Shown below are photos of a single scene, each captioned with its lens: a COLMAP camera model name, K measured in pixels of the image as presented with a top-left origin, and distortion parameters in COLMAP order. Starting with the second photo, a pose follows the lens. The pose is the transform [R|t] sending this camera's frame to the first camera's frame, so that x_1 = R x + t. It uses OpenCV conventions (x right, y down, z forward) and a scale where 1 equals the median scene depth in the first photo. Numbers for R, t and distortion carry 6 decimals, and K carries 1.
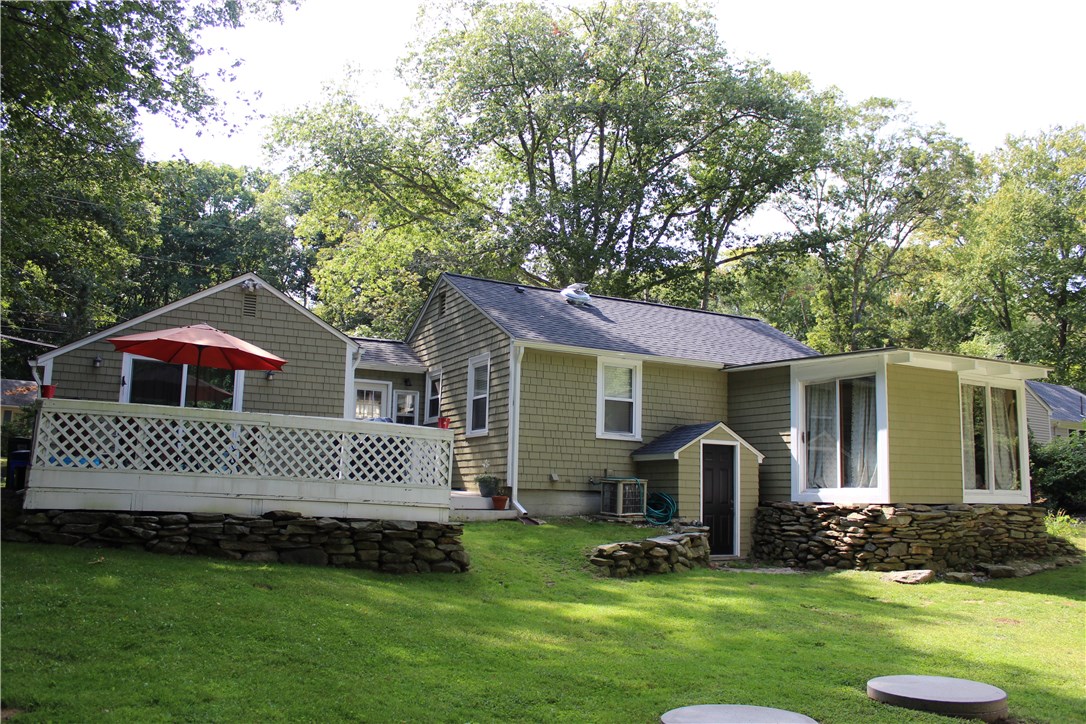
lens RADIAL K [[861.8, 0, 574.2], [0, 861.8, 373.0], [0, 0, 1]] dist [-0.154296, 0.152261]
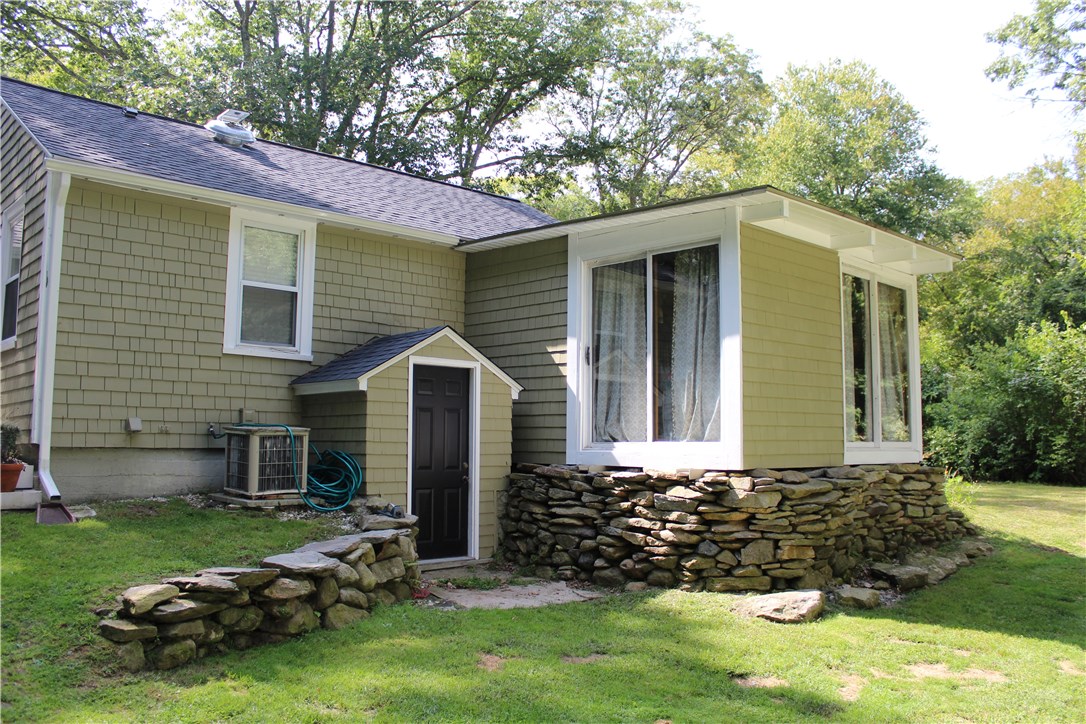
lens RADIAL K [[861.8, 0, 574.2], [0, 861.8, 373.0], [0, 0, 1]] dist [-0.154296, 0.152261]
pose [[0.963155, 0.005621, 0.268889, 0.101698], [-0.022895, 0.997866, 0.061150, 0.052393], [-0.267972, -0.065053, 0.961228, 0.438087]]
